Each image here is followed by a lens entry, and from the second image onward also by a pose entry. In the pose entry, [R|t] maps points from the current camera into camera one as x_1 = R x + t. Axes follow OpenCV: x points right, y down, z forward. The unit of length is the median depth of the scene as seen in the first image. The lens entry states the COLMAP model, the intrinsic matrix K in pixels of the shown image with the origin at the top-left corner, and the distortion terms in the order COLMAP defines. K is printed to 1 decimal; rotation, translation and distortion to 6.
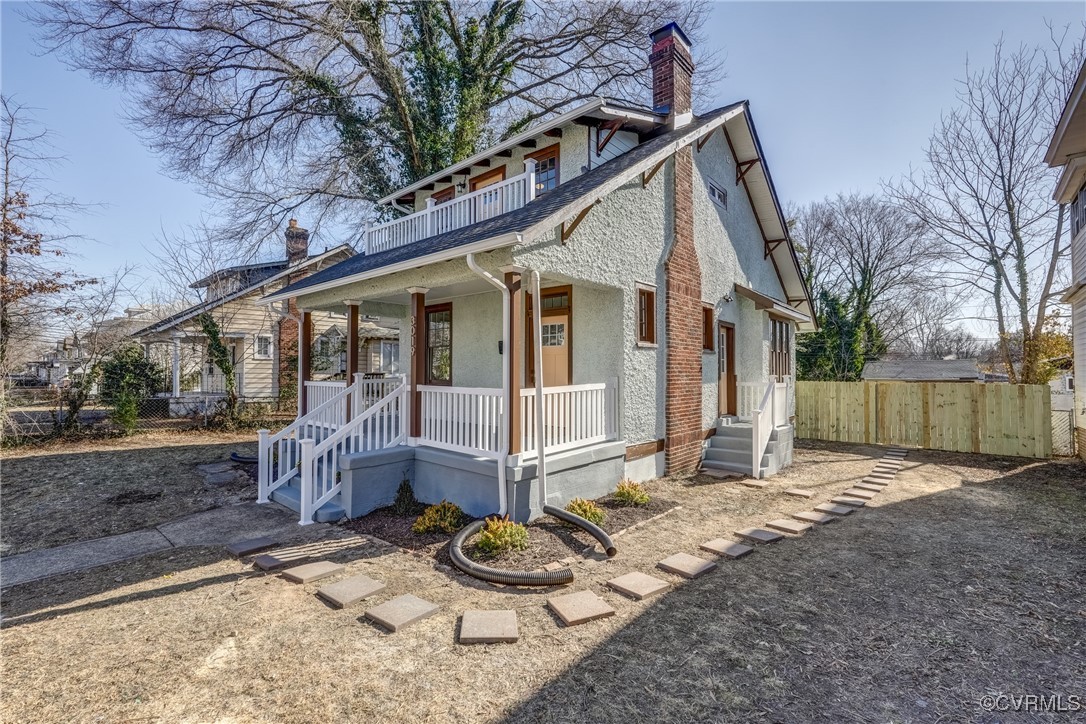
lens RADIAL K [[476.3, 0, 543.0], [0, 476.3, 362.0], [0, 0, 1]] dist [-0.001167, 0.000414]
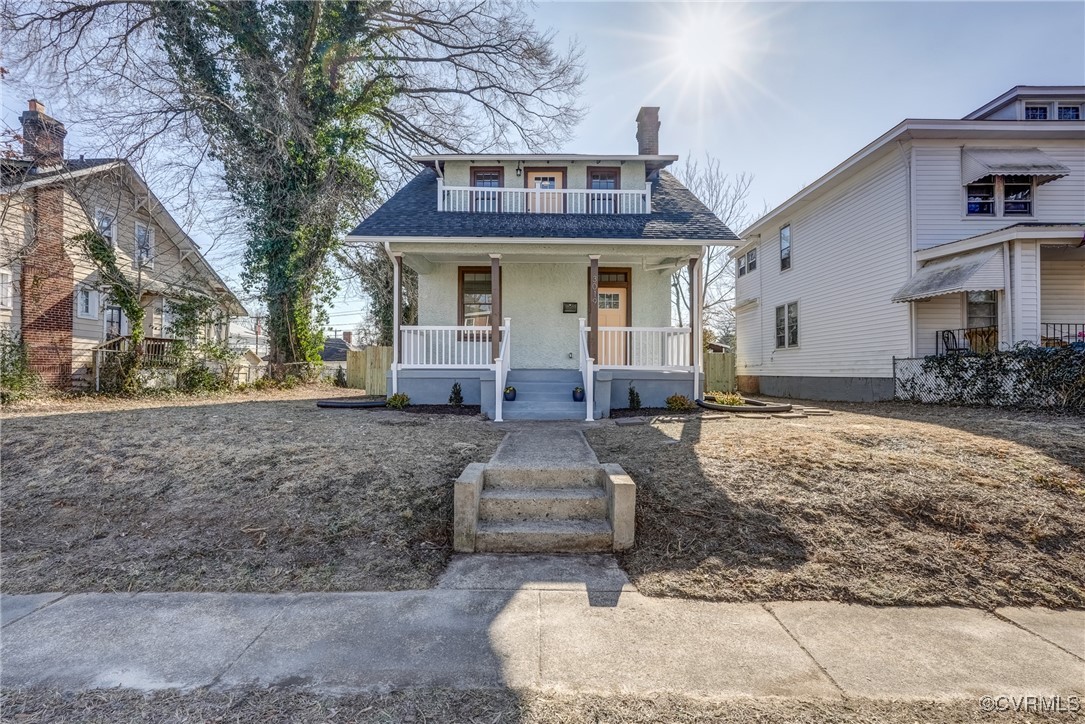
lens RADIAL K [[495.8, 0, 542.5], [0, 495.8, 362.0], [0, 0, 1]] dist [-0.000350, 0.000276]
pose [[0.750165, 0.010568, 0.661166, -0.800814], [-0.016667, 0.999857, 0.002930, 0.089172], [-0.661041, -0.013218, 0.750234, 0.017655]]
